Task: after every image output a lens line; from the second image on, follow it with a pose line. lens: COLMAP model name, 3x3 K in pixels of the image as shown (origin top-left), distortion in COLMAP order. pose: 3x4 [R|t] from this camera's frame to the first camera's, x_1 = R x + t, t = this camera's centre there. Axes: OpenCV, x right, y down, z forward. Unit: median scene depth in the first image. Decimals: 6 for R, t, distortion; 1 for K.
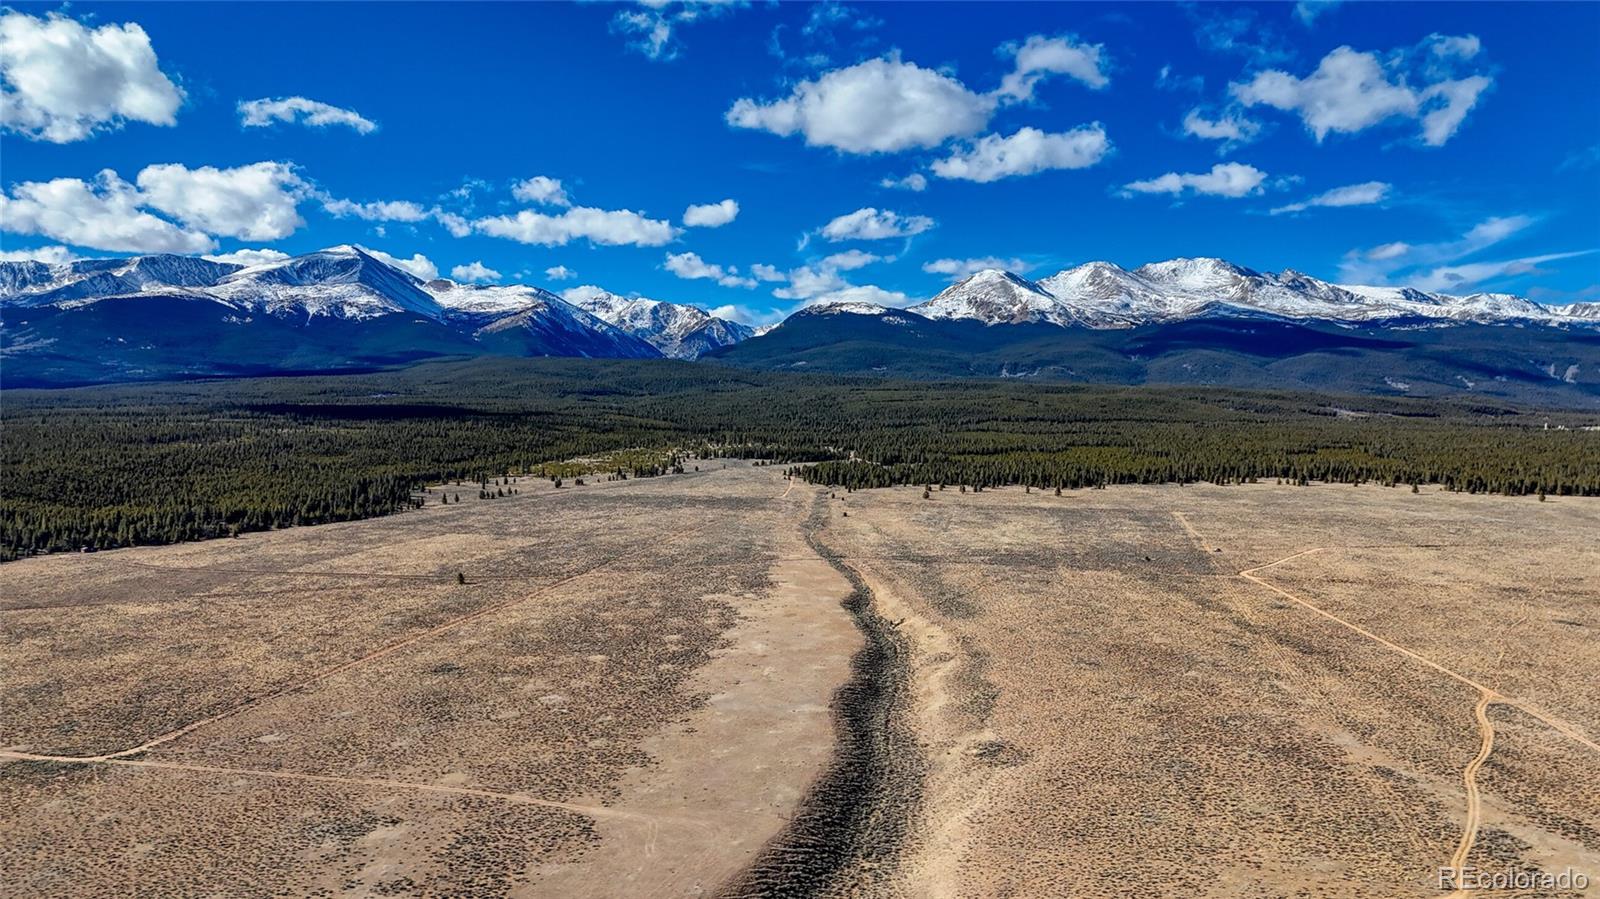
lens RADIAL K [[1167.5, 0, 803.0], [0, 1167.5, 483.0], [0, 0, 1]] dist [0.078127, -0.066274]
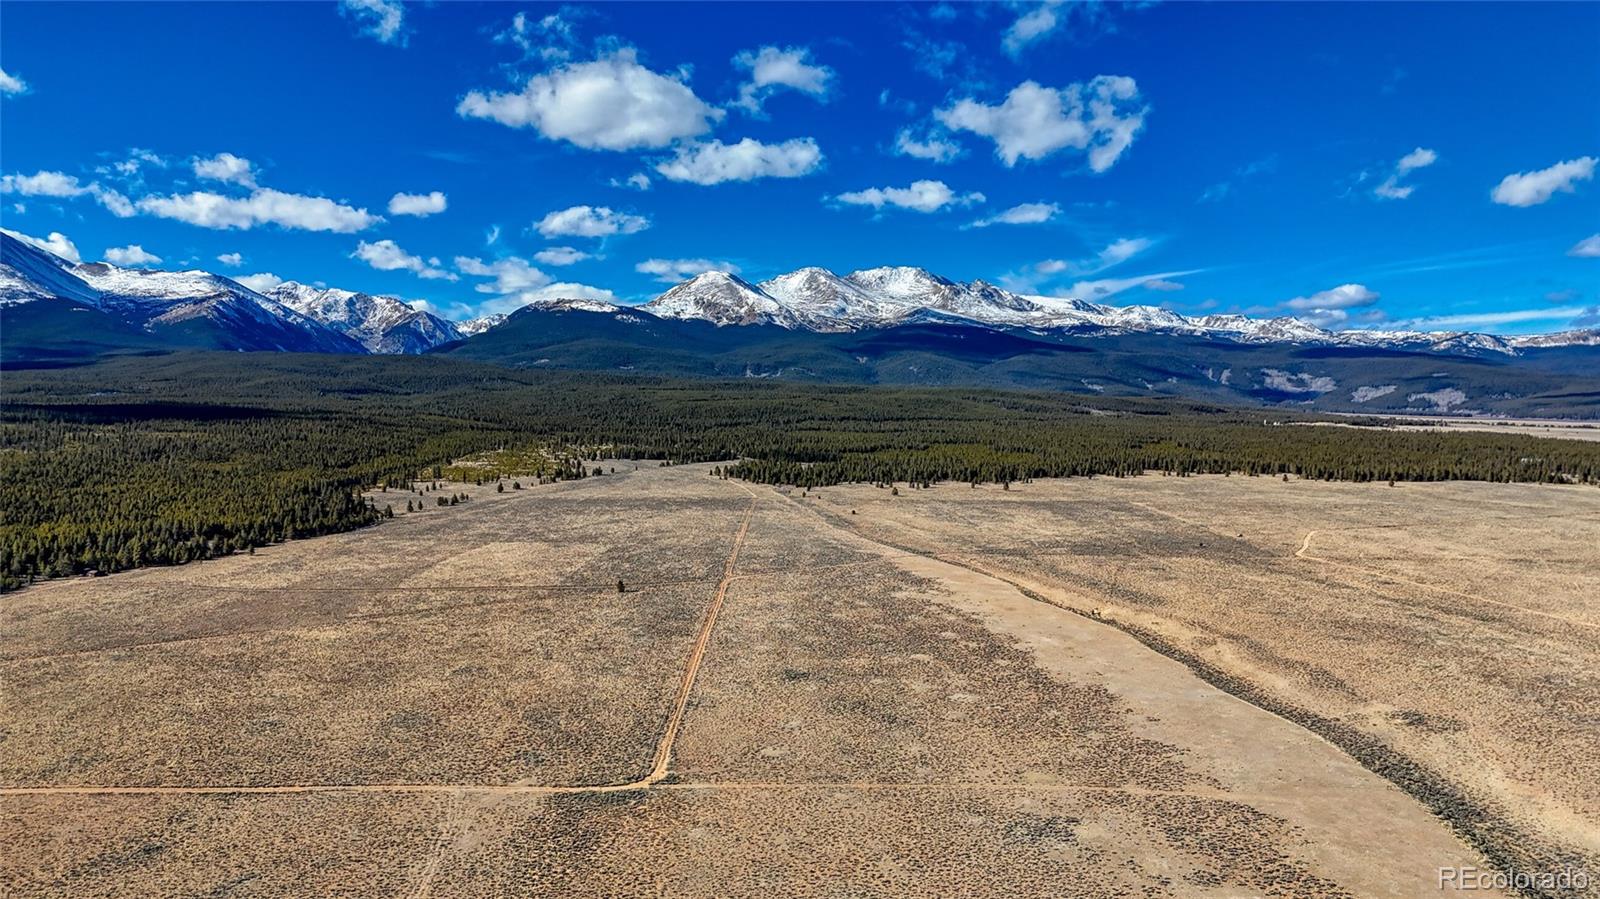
lens RADIAL K [[1167.4, 0, 800.0], [0, 1167.4, 449.5], [0, 0, 1]] dist [0.131245, -0.143935]
pose [[0.966373, -0.011438, 0.256889, -0.032900], [0.018558, 0.999507, -0.025308, -0.000290], [-0.256473, 0.029225, 0.966109, 0.001656]]
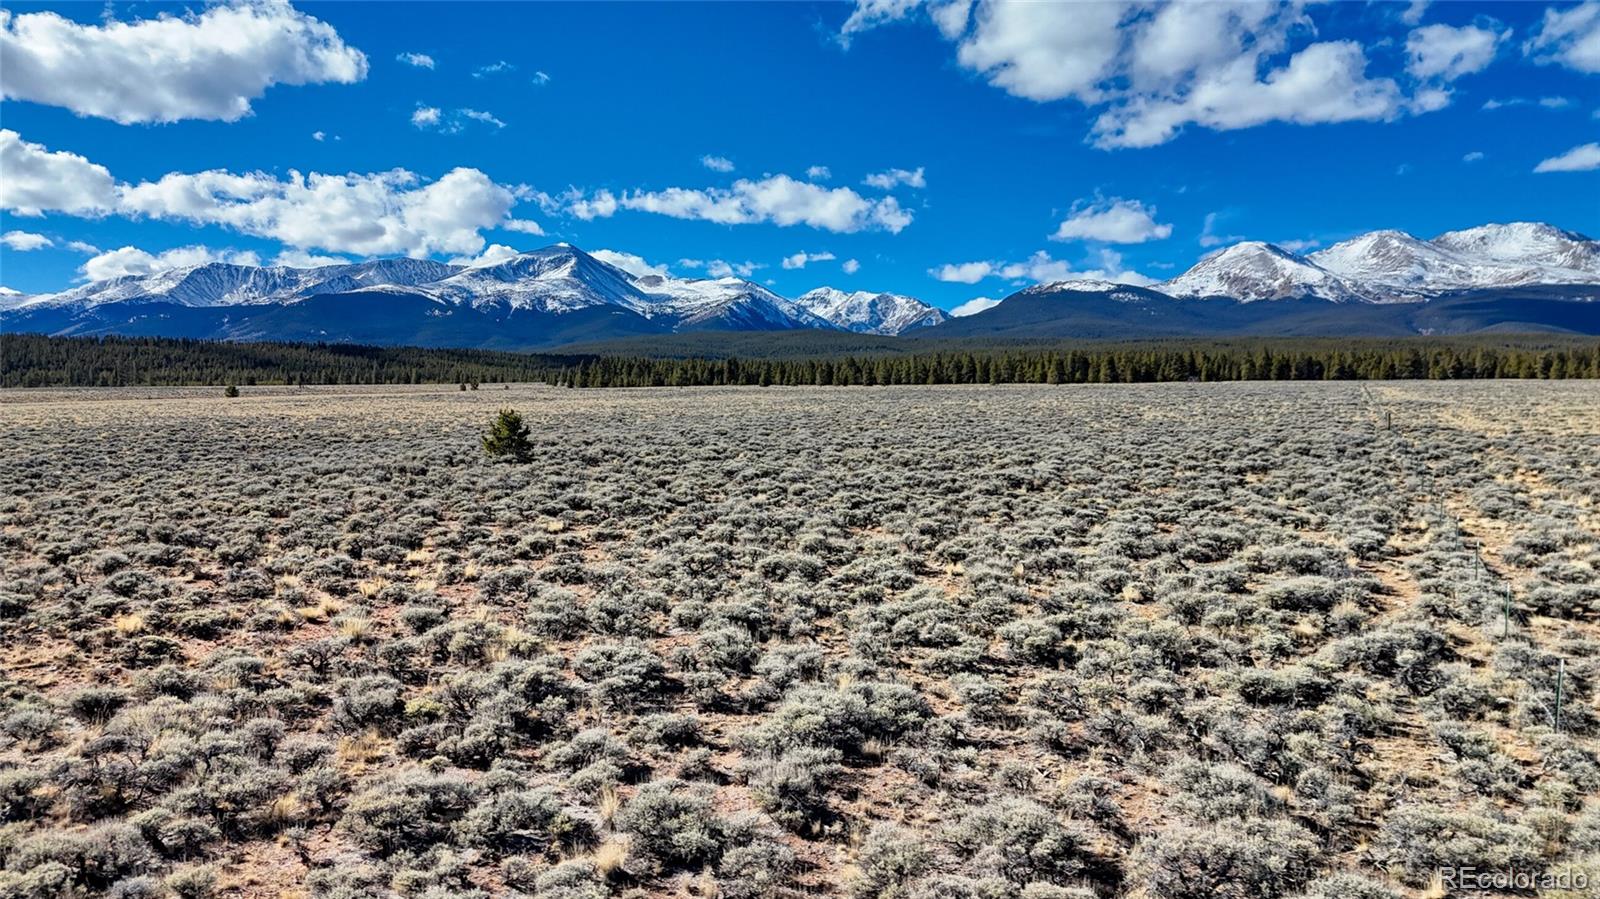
lens RADIAL K [[1166.6, 0, 802.8], [0, 1166.6, 456.8], [0, 0, 1]] dist [0.069548, -0.063387]
pose [[0.976595, 0.006119, -0.214997, 0.028449], [-0.012692, 0.999493, -0.029204, 0.006690], [0.214710, 0.031249, 0.976178, 0.086688]]
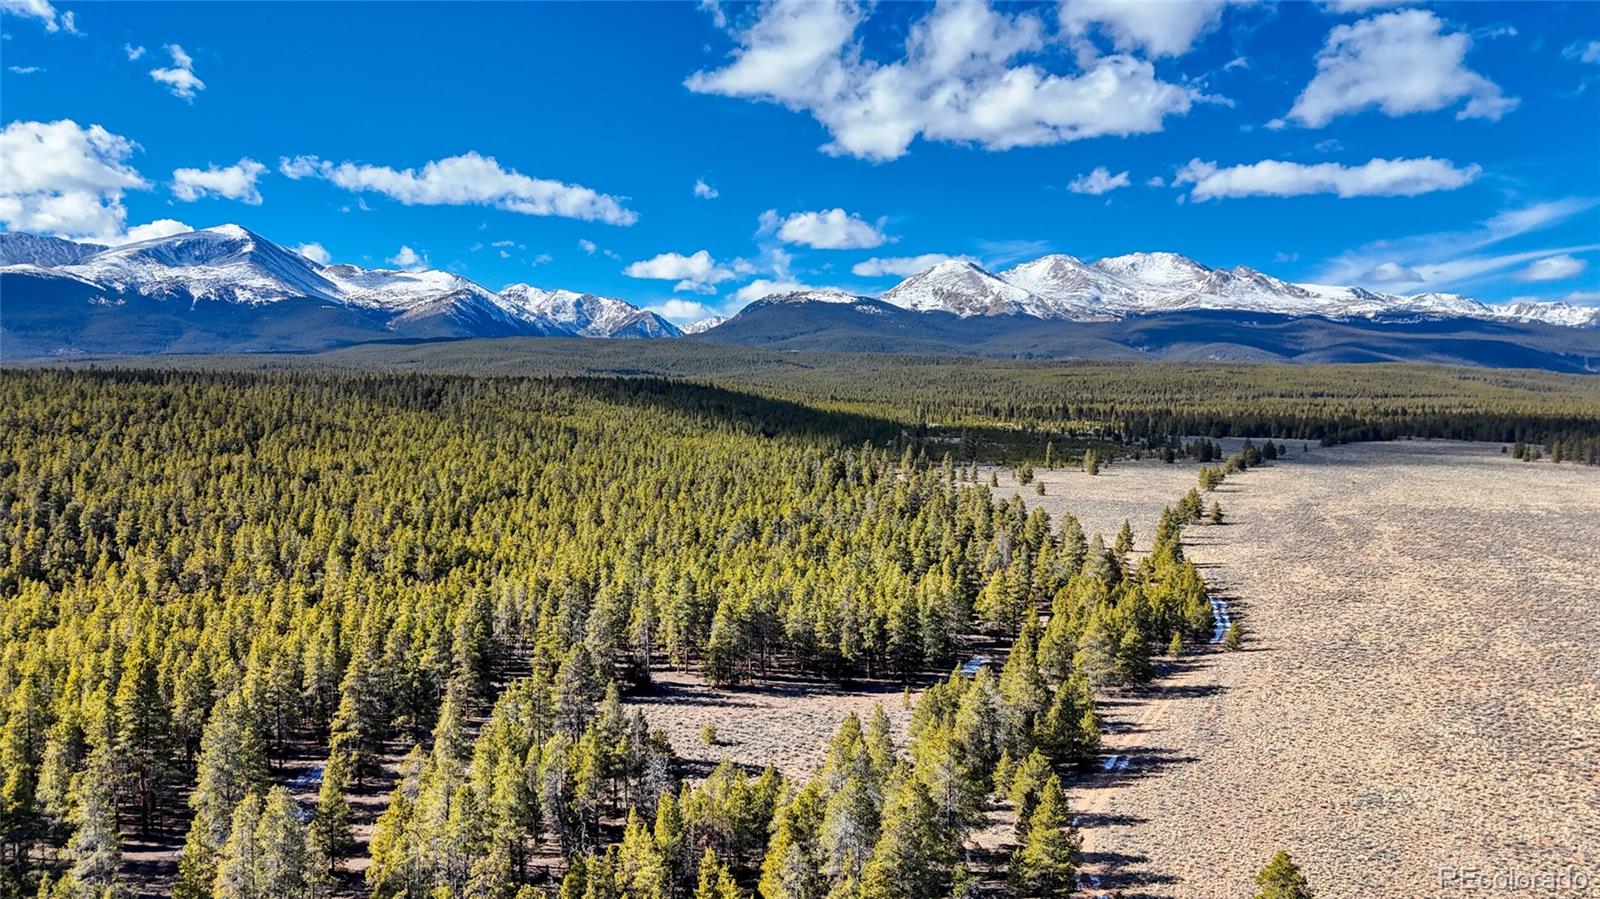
lens RADIAL K [[1163.0, 0, 801.2], [0, 1163.0, 452.6], [0, 0, 1]] dist [0.095006, -0.104837]
pose [[0.995091, -0.004426, 0.098867, -0.055986], [0.007568, 0.999478, -0.031423, 0.000387], [-0.098676, 0.032017, 0.994604, 0.090918]]
